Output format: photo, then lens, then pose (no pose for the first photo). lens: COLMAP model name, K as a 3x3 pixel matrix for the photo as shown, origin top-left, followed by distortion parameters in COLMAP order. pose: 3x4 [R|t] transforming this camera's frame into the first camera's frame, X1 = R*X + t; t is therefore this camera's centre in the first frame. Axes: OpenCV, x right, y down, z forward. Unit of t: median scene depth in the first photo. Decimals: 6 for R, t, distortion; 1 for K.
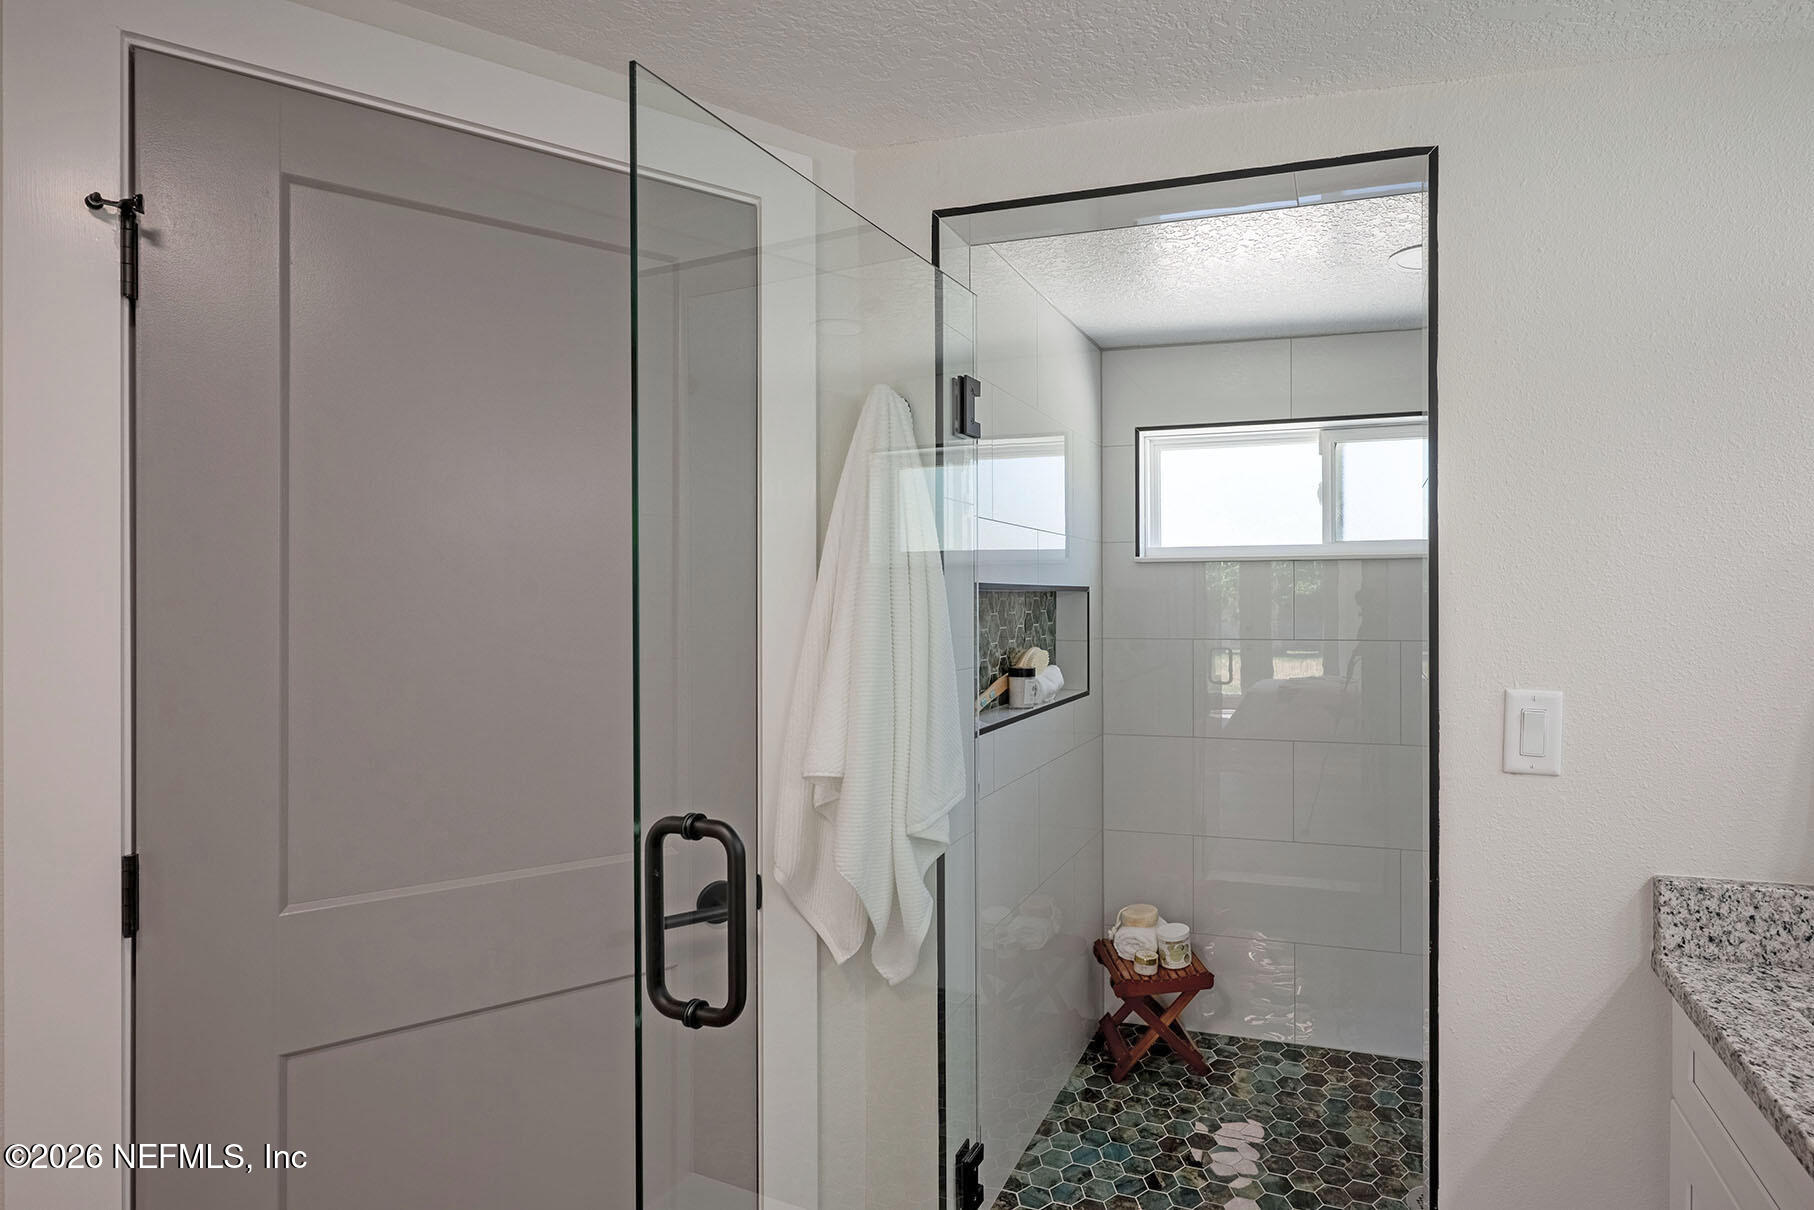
lens RADIAL K [[935.3, 0, 1082.5], [0, 935.3, 603.9], [0, 0, 1]] dist [-0.003098, -0.000066]
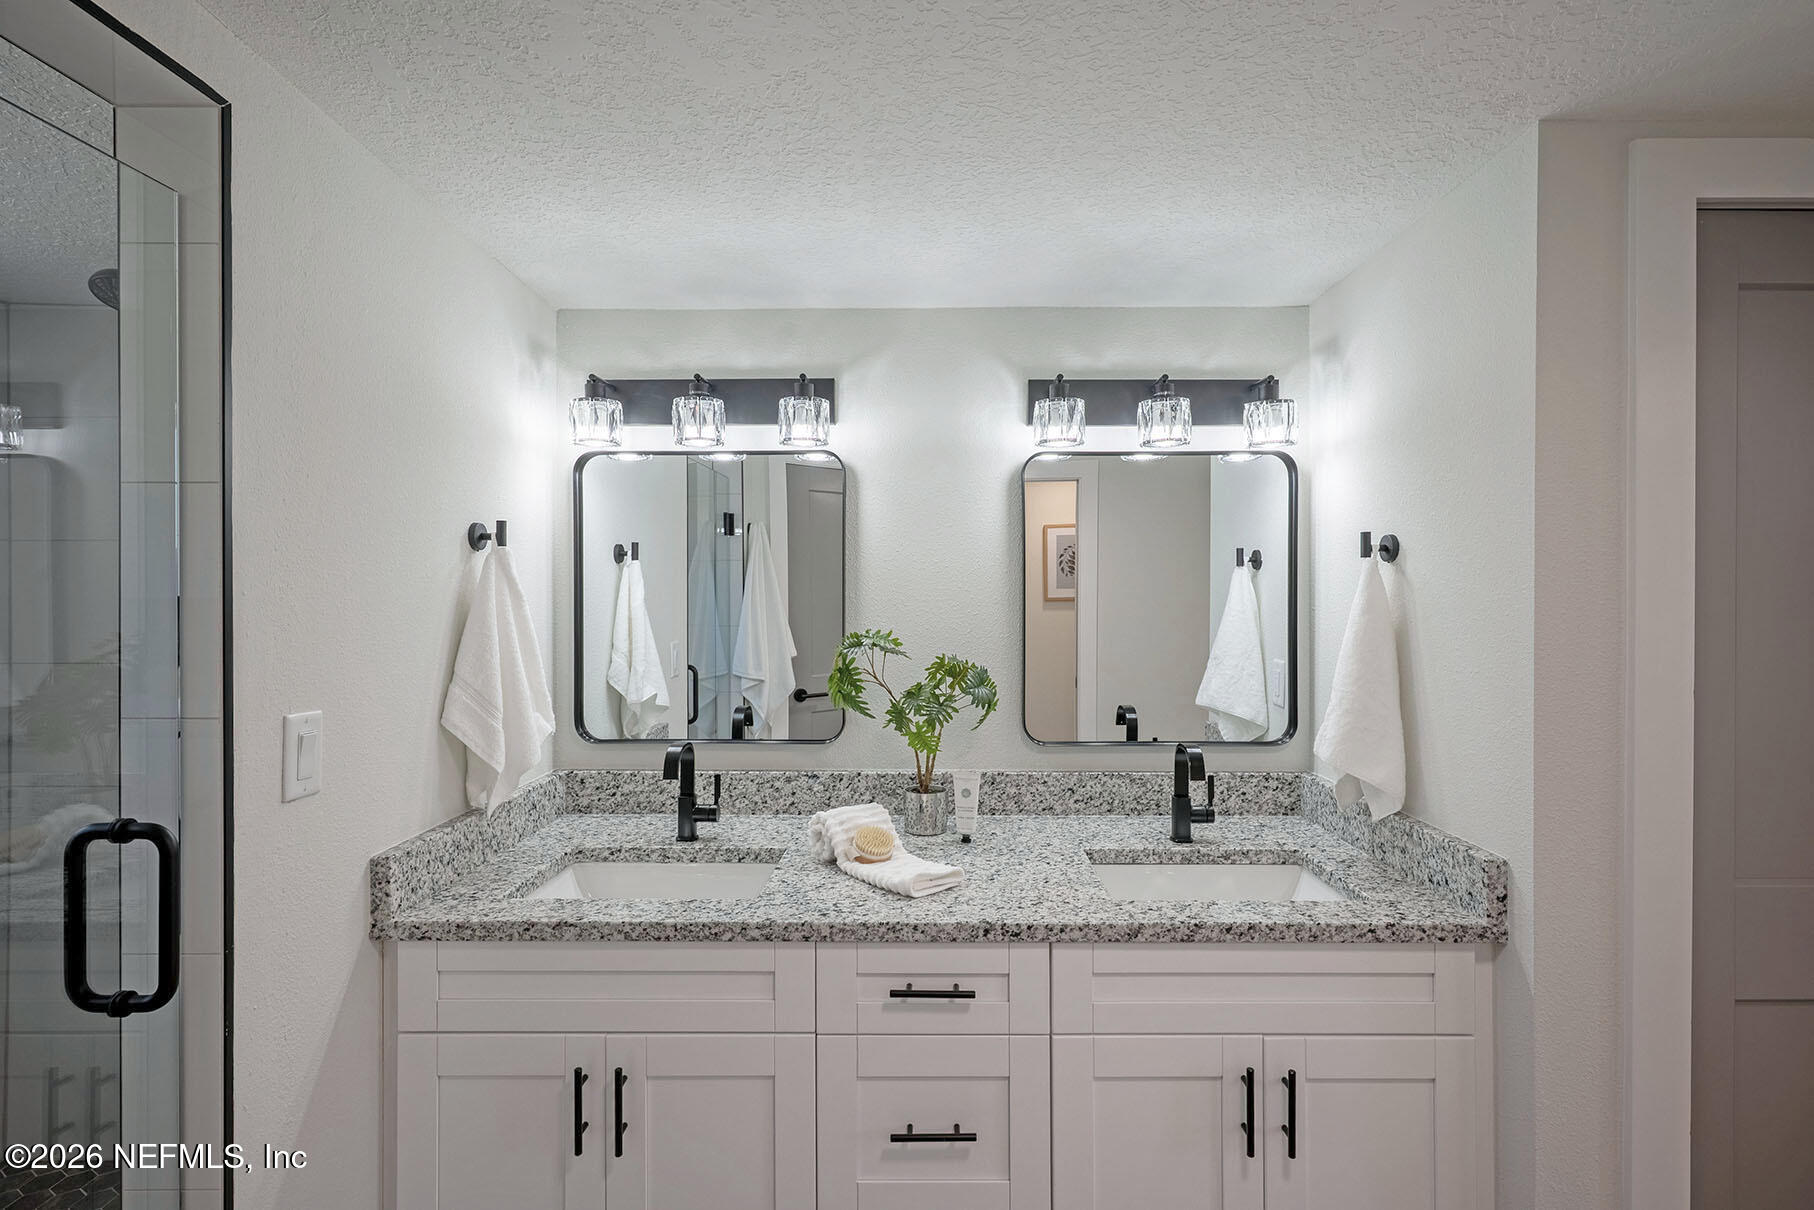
lens RADIAL K [[881.0, 0, 894.4], [0, 881.0, 599.1], [0, 0, 1]] dist [0.002227, -0.000176]
pose [[-0.280178, 0.003797, 0.959940, -0.606876], [0.010284, 0.999947, -0.000954, -0.023401], [-0.959893, 0.009605, -0.280202, 0.659058]]
